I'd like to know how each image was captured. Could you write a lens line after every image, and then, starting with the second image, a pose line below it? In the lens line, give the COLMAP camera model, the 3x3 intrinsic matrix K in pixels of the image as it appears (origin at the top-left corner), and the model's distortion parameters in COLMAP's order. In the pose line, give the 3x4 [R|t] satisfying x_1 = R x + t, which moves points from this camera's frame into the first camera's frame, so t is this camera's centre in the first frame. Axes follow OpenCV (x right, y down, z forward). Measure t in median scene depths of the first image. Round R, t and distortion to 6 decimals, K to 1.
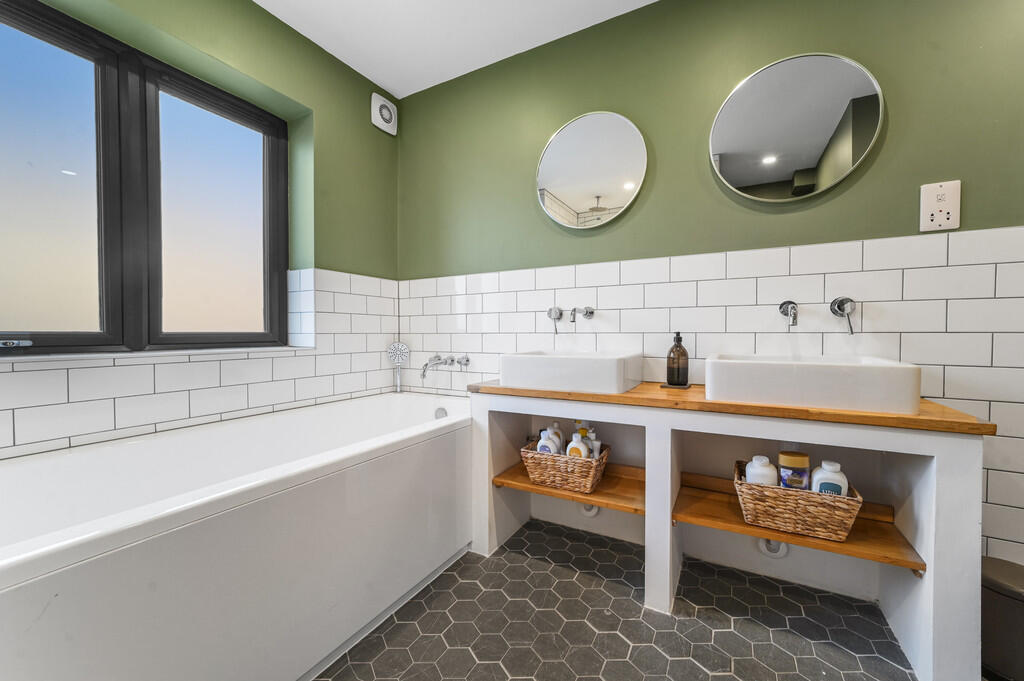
lens RADIAL K [[397.0, 0, 512.0], [0, 397.0, 340.5], [0, 0, 1]] dist [-0.019922, 0.008802]
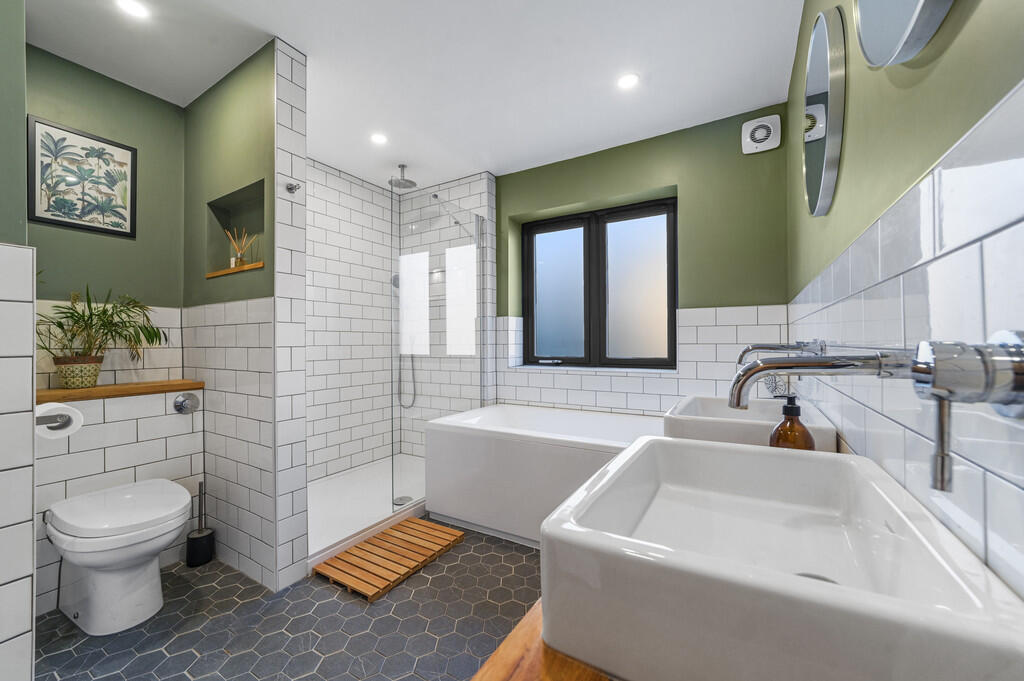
lens RADIAL K [[397.0, 0, 512.0], [0, 397.0, 340.5], [0, 0, 1]] dist [-0.019922, 0.008802]
pose [[-0.034173, -0.003618, -0.999409, 0.936144], [-0.015553, 0.999874, -0.003088, -0.086036], [0.999295, 0.015438, -0.034225, 0.623279]]
